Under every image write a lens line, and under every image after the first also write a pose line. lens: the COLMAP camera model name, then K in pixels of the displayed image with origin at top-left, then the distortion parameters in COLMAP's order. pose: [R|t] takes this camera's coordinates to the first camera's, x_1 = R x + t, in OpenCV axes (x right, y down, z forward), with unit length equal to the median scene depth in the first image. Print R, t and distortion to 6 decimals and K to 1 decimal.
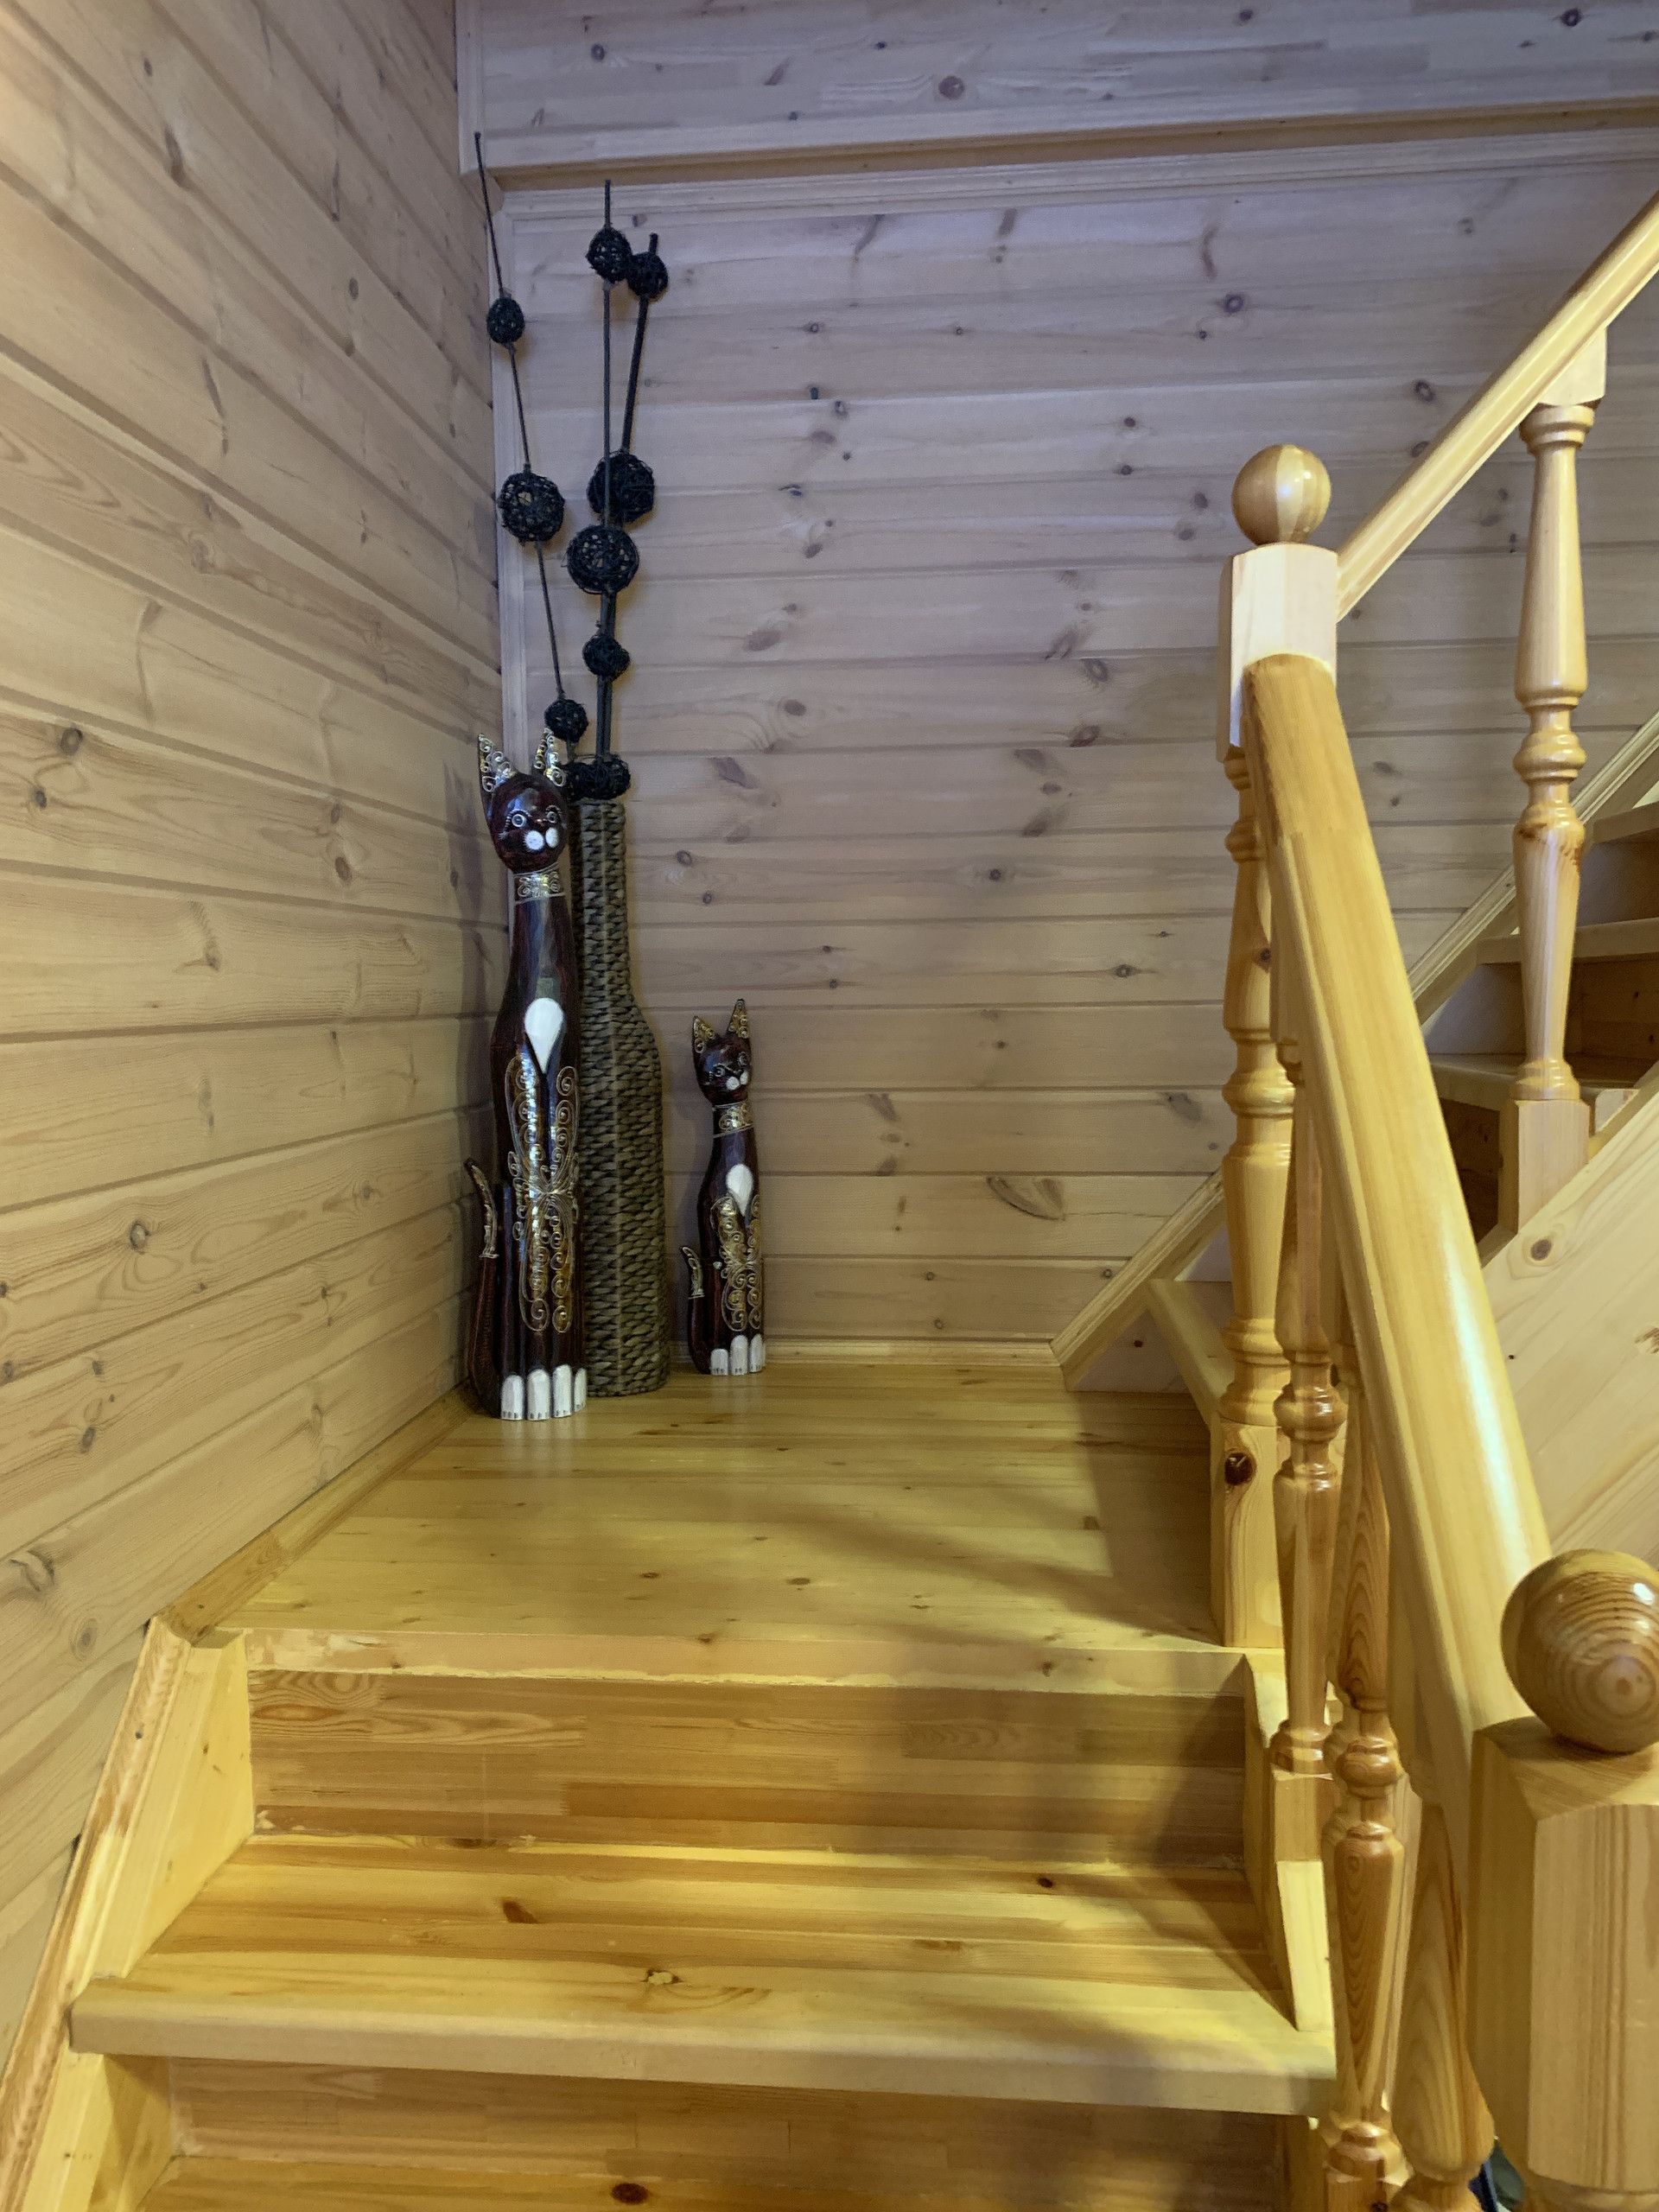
lens RADIAL K [[1696.3, 0, 821.0], [0, 1696.3, 1103.4], [0, 0, 1]] dist [0.051663, -0.068058]
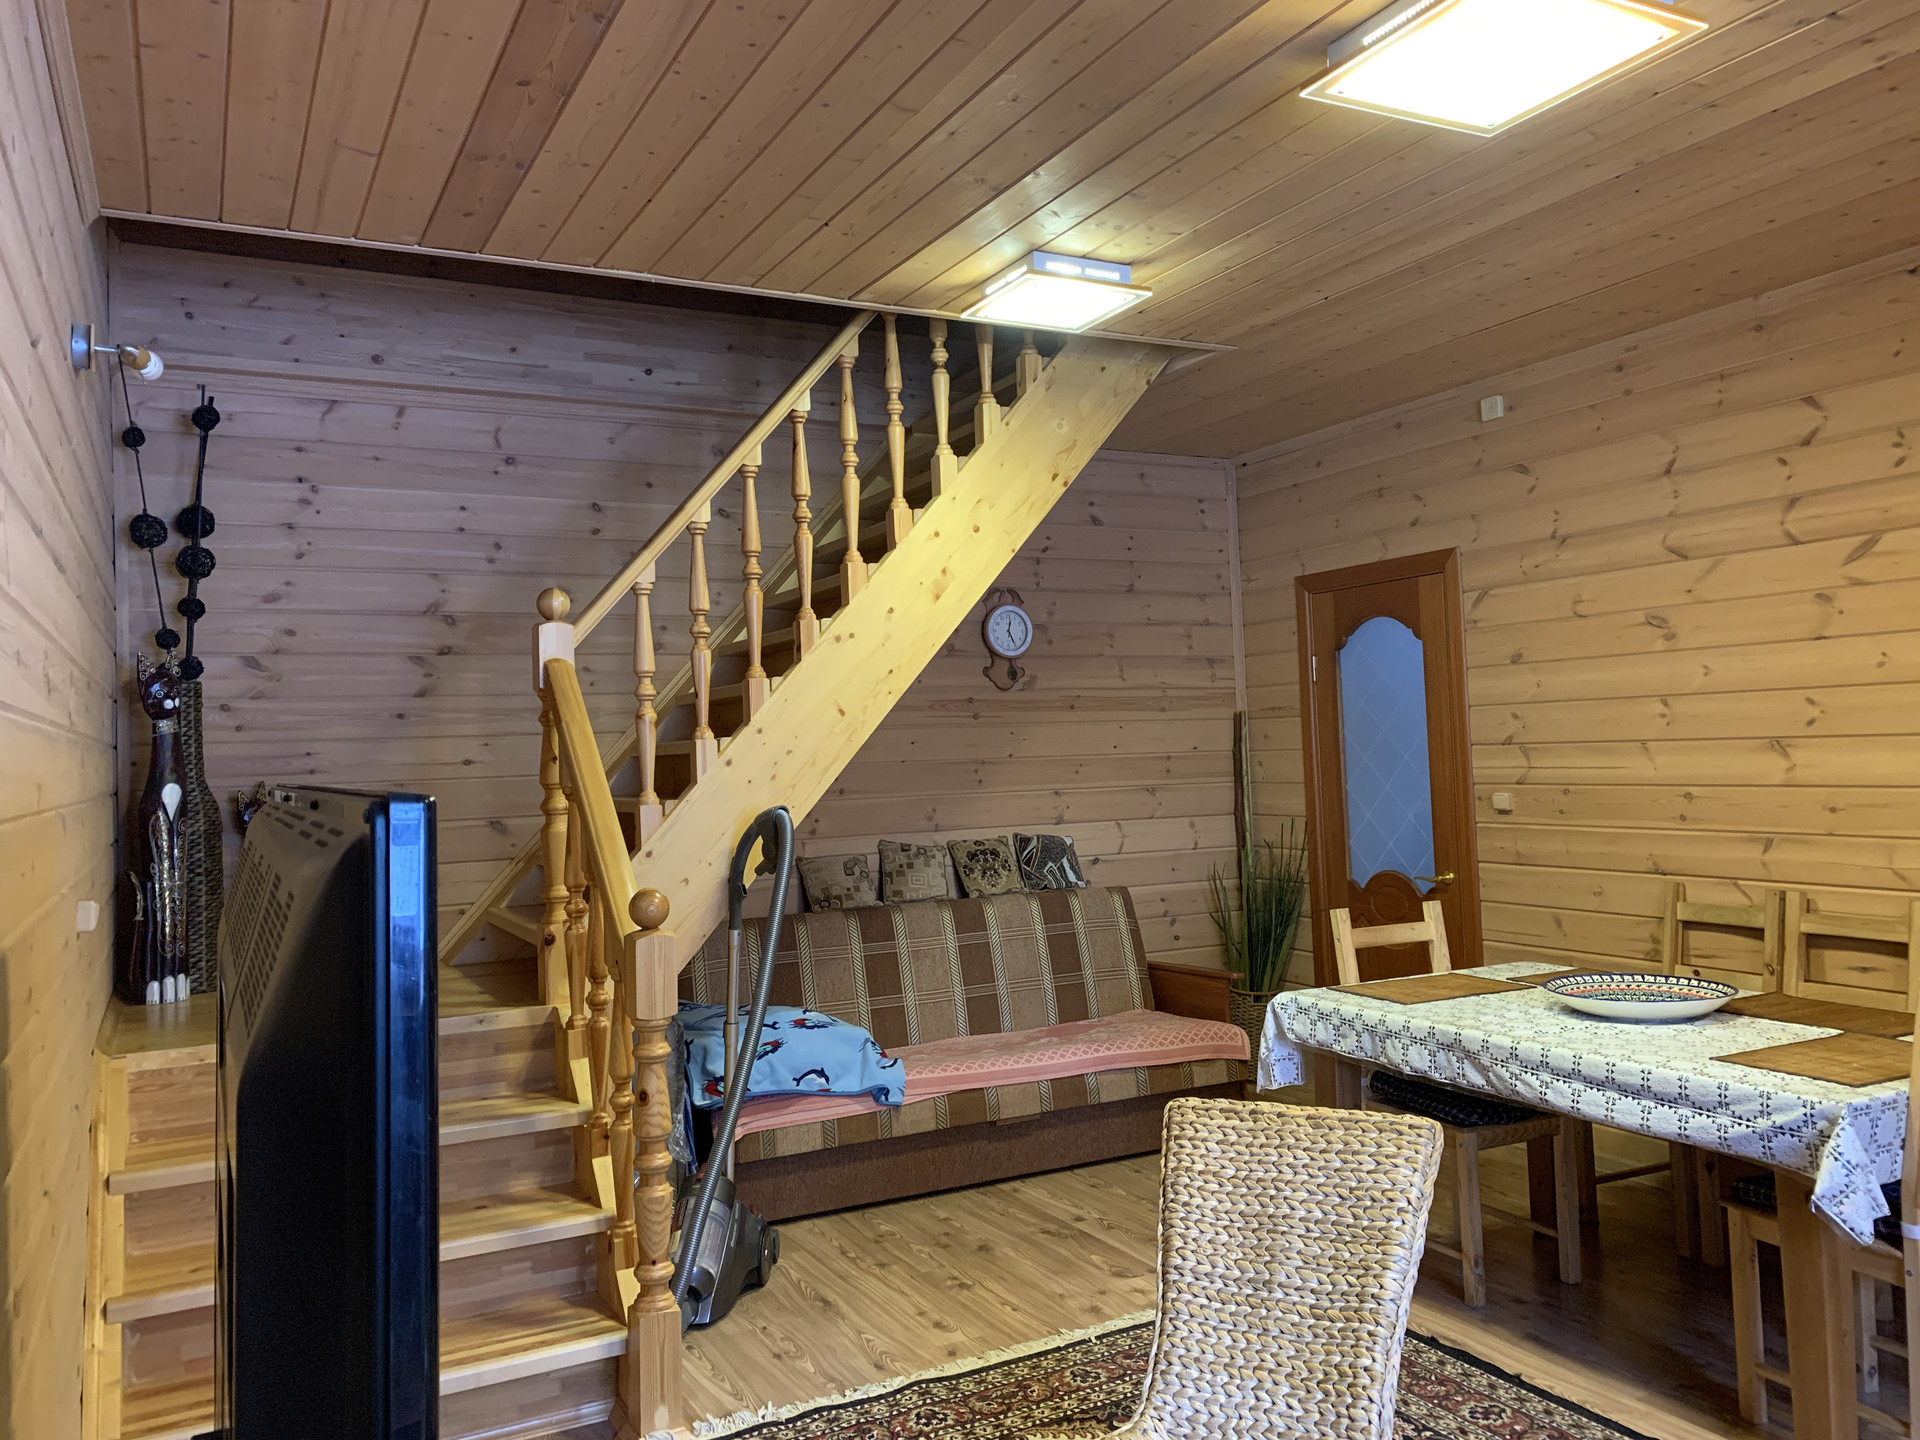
lens RADIAL K [[1472.4, 0, 958.6], [0, 1472.4, 715.6], [0, 0, 1]] dist [0.051663, -0.068058]
pose [[0.840226, -0.004721, 0.542217, -0.320546], [0.059329, 0.994759, -0.083276, 0.055325], [-0.538982, 0.102140, 0.836102, -0.906241]]
